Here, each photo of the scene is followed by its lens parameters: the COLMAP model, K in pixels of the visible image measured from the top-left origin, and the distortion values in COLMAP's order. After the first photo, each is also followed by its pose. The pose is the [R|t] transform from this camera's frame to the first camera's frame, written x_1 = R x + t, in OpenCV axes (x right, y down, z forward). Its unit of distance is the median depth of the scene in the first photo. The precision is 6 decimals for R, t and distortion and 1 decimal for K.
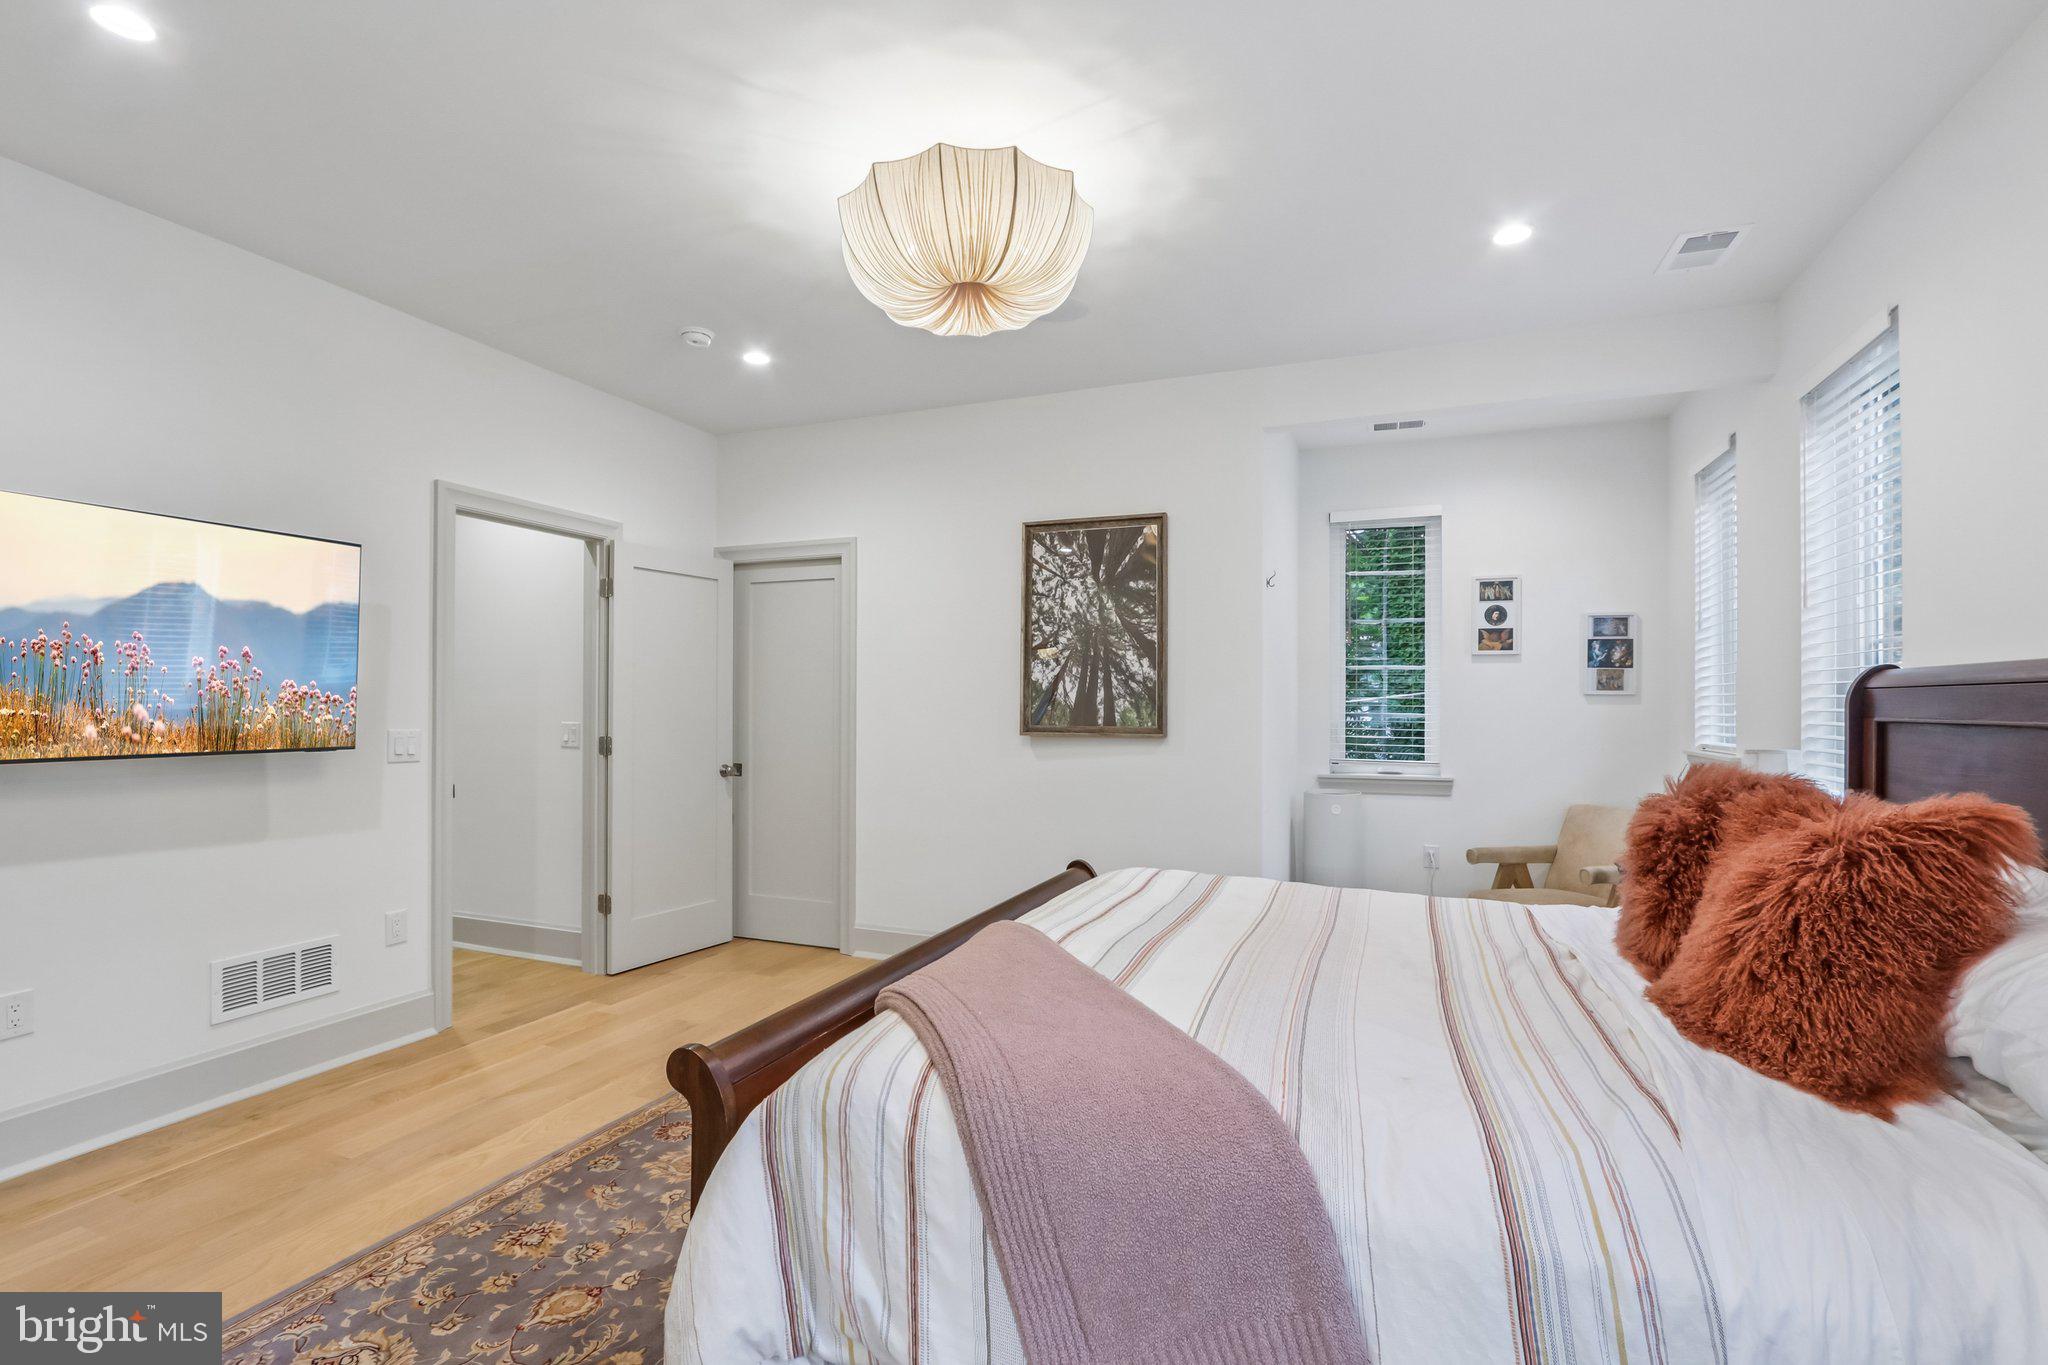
lens RADIAL K [[945.3, 0, 1018.2], [0, 945.3, 700.8], [0, 0, 1]] dist [-0.002002, -0.000182]
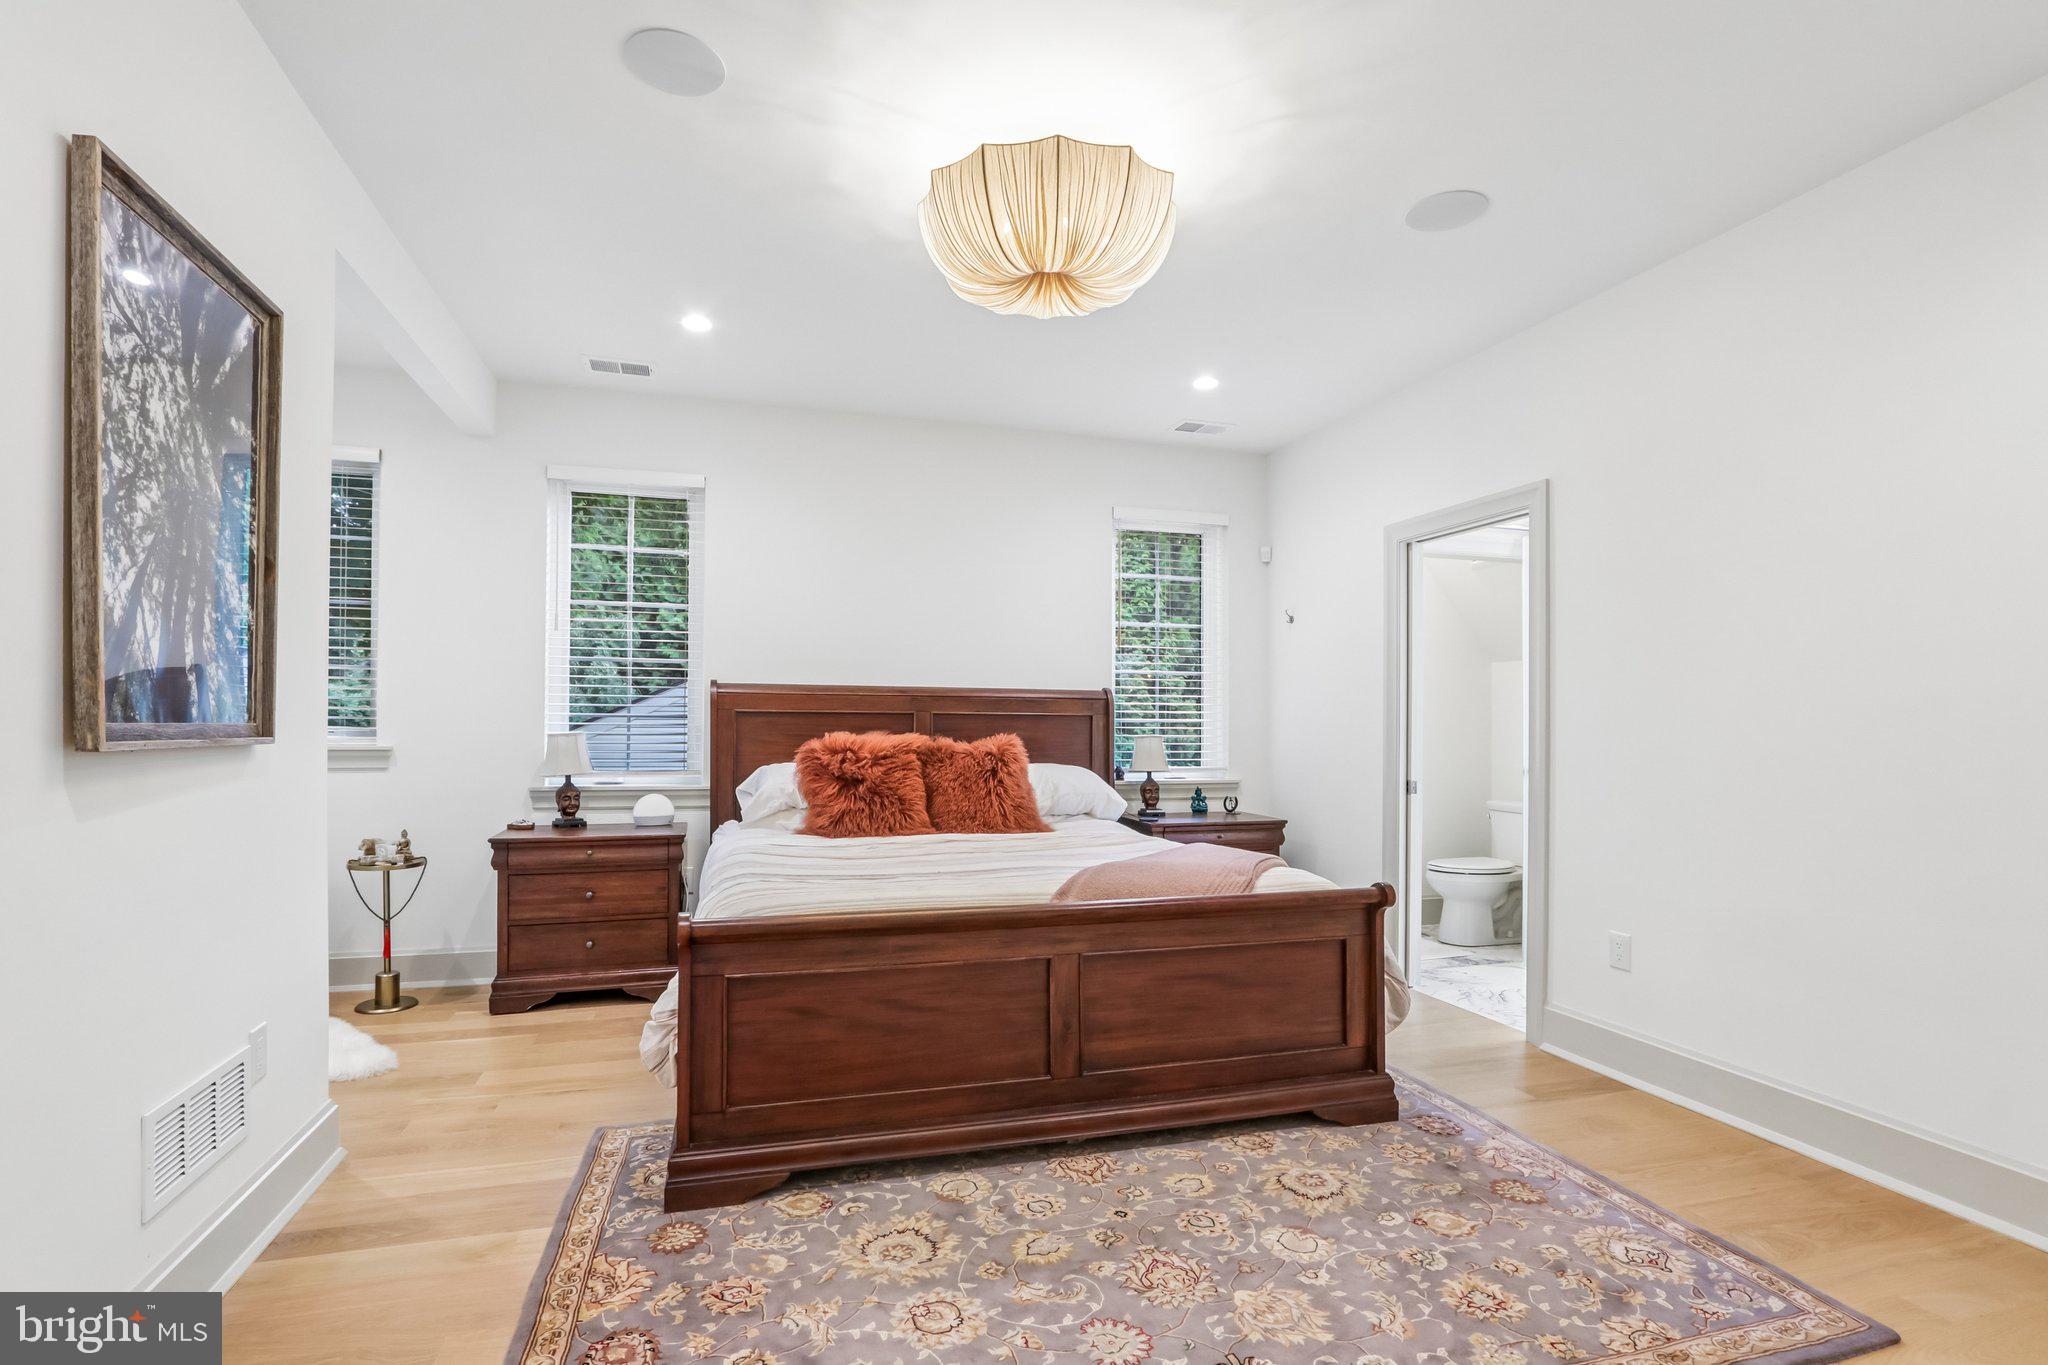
lens RADIAL K [[945.3, 0, 981.7], [0, 945.3, 707.7], [0, 0, 1]] dist [-0.002002, -0.000182]
pose [[-0.599629, 0.005173, 0.800262, -0.572897], [-0.012814, 0.999789, -0.016064, 0.026585], [-0.800176, -0.019887, -0.599436, 1.162219]]
